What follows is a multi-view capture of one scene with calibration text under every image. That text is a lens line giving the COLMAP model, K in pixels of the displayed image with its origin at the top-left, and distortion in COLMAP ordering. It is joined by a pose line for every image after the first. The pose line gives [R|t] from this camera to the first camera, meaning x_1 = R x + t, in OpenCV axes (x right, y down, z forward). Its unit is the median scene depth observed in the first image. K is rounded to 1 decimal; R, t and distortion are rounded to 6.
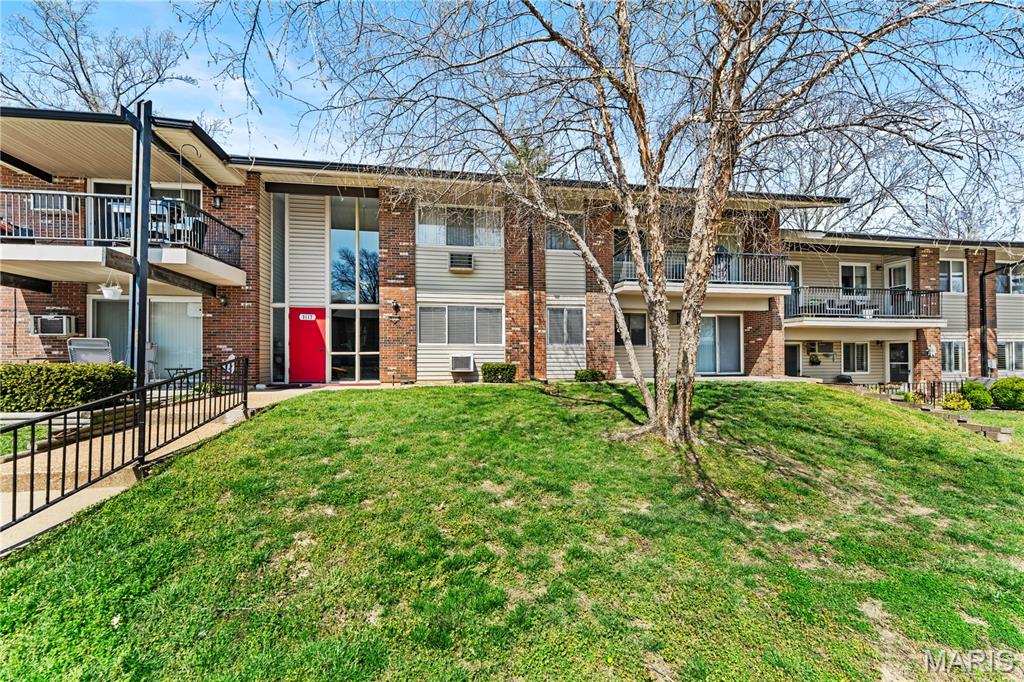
lens RADIAL K [[424.3, 0, 506.4], [0, 424.3, 350.2], [0, 0, 1]] dist [-0.000658, -0.001114]
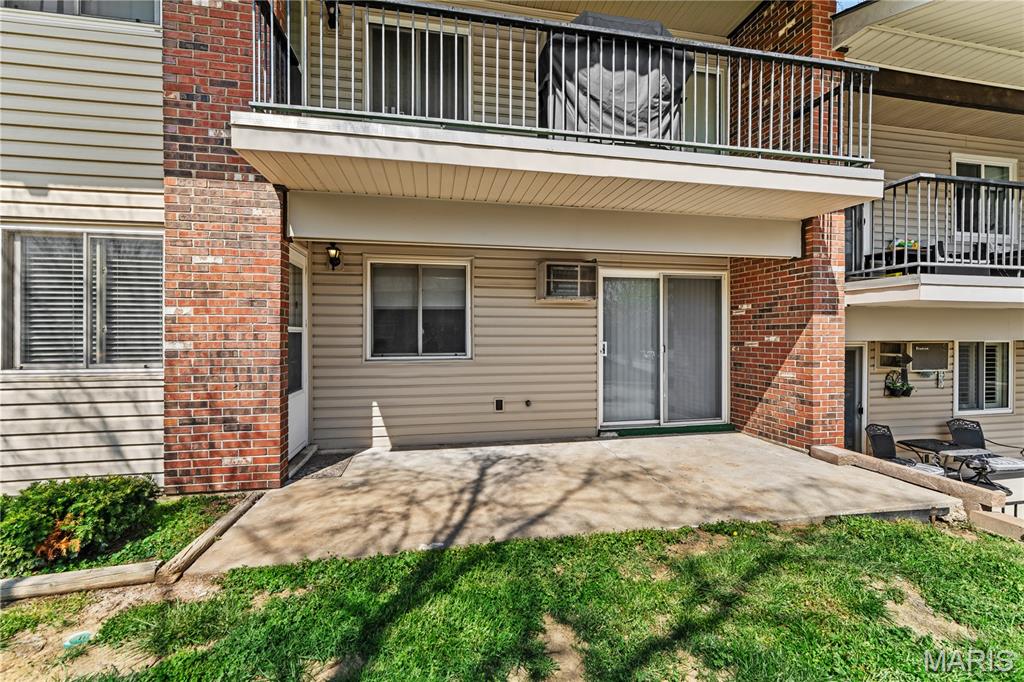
lens RADIAL K [[424.3, 0, 514.9], [0, 424.3, 332.6], [0, 0, 1]] dist [-0.000658, -0.001114]
pose [[0.999534, 0.001640, 0.030480, 0.366155], [-0.002105, 0.999882, 0.015227, -0.035882], [-0.030451, -0.015284, 0.999419, 0.644440]]
